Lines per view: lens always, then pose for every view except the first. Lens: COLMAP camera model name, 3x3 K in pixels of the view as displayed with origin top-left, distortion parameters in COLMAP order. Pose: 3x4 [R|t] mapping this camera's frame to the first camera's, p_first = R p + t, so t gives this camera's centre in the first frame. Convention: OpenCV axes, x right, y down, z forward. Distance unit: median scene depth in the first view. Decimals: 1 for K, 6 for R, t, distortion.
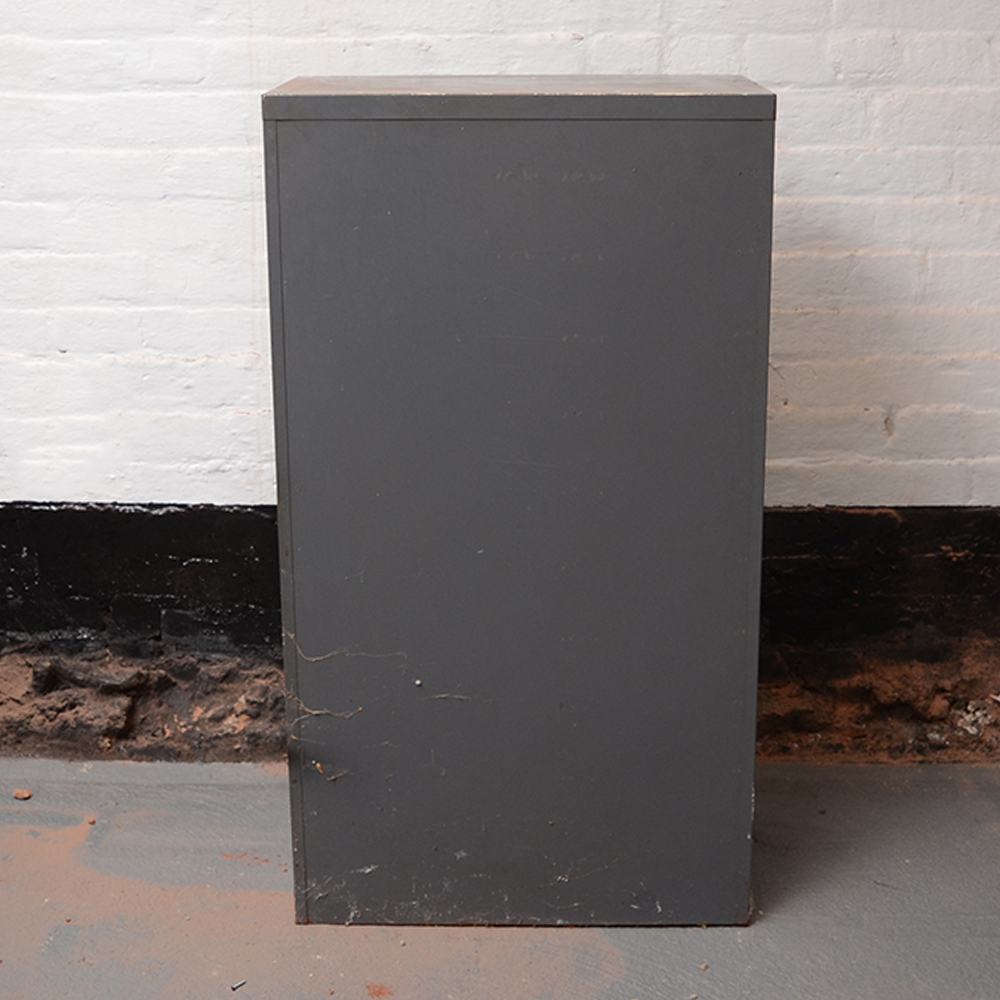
lens RADIAL K [[1798.5, 0, 500.3], [0, 1798.5, 452.1], [0, 0, 1]] dist [-0.078514, -0.051766]
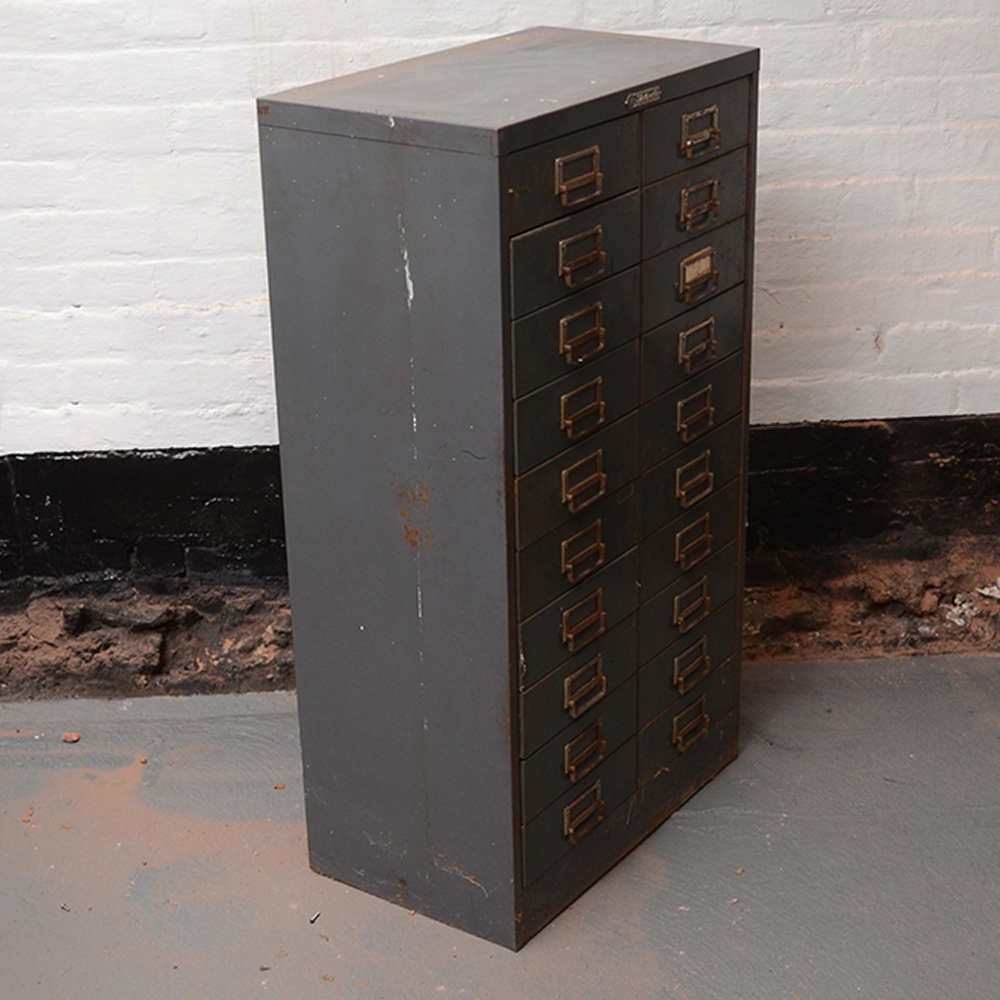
lens RADIAL K [[1886.8, 0, 527.4], [0, 1886.8, 486.0], [0, 0, 1]] dist [-0.078063, -0.030135]
pose [[0.996531, -0.049499, 0.066909, -0.066108], [0.040854, 0.991328, 0.124899, -0.077707], [-0.072511, -0.121732, 0.989911, -0.085516]]
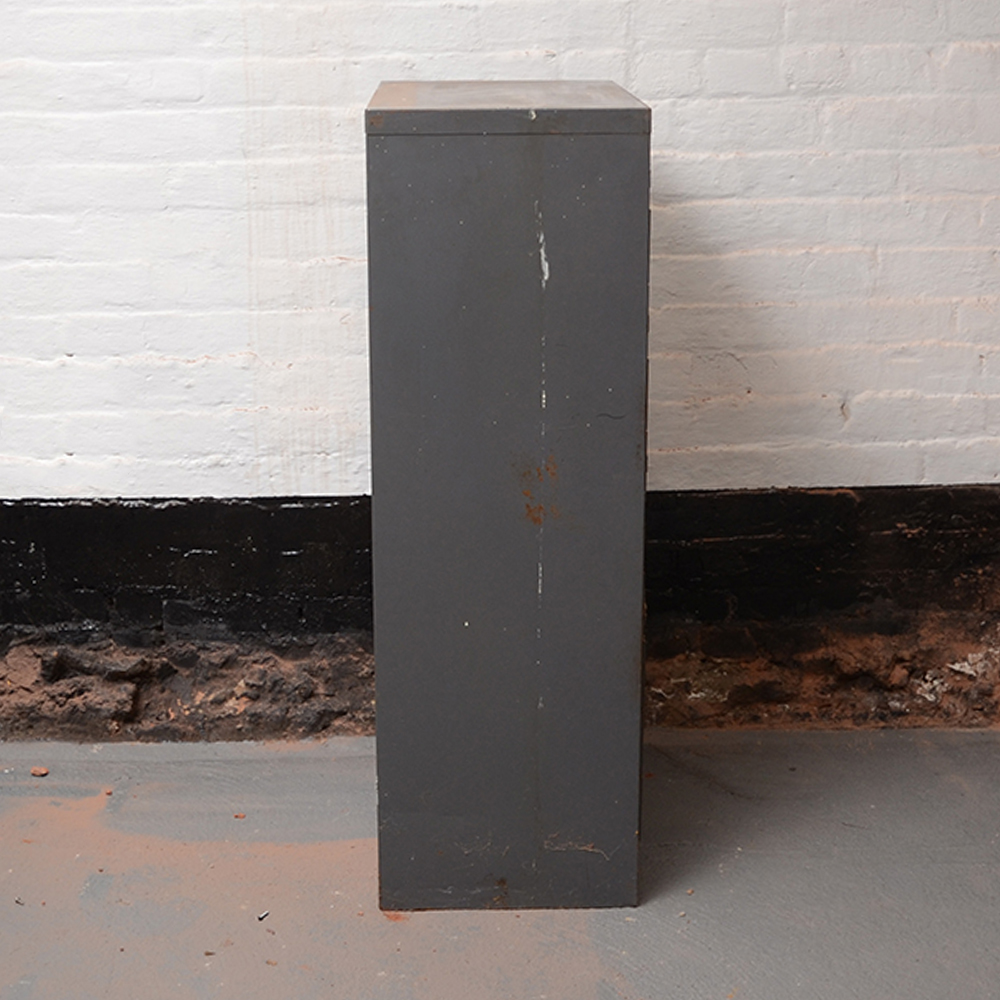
lens RADIAL K [[1972.5, 0, 474.3], [0, 1972.5, 473.4], [0, 0, 1]] dist [-0.078034, -0.027266]
pose [[0.999482, -0.018290, 0.026482, -0.036828], [0.018968, 0.999492, -0.025606, 0.048416], [-0.026000, 0.026095, 0.999321, -0.169785]]
